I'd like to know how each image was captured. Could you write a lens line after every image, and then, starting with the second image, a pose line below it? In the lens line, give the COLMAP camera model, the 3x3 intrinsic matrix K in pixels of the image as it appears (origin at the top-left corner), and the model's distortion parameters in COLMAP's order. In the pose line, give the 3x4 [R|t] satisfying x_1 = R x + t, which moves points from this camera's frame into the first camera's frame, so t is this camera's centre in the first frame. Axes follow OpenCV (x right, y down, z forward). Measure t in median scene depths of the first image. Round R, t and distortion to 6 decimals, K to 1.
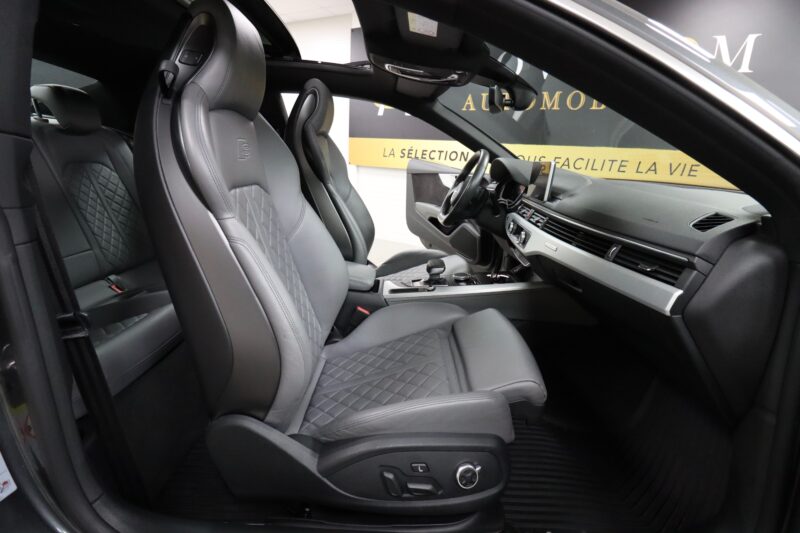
lens RADIAL K [[375.0, 0, 404.4], [0, 375.0, 259.1], [0, 0, 1]] dist [0.000347, -0.010438]
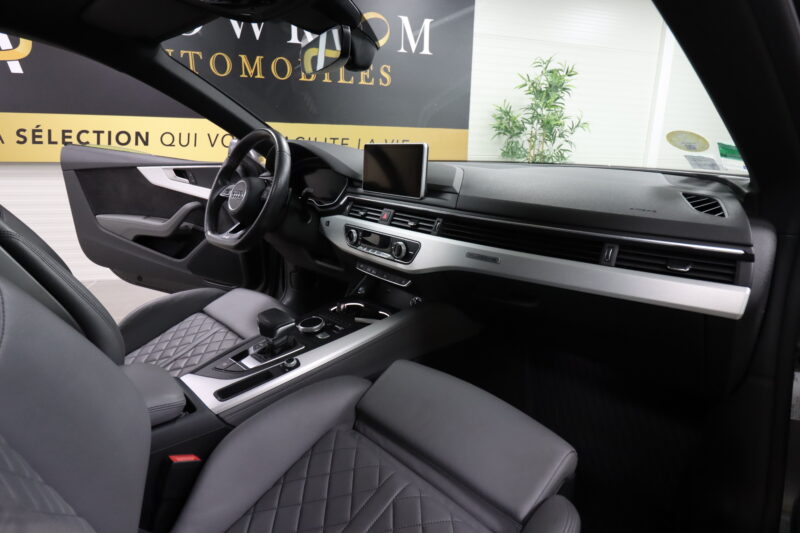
lens RADIAL K [[427.3, 0, 401.3], [0, 427.3, 256.0], [0, 0, 1]] dist [-0.005902, -0.001270]
pose [[0.711341, -0.209506, 0.670896, -0.107065], [0.203689, 0.975027, 0.088511, -0.053607], [-0.672685, 0.073692, 0.736250, 0.178759]]
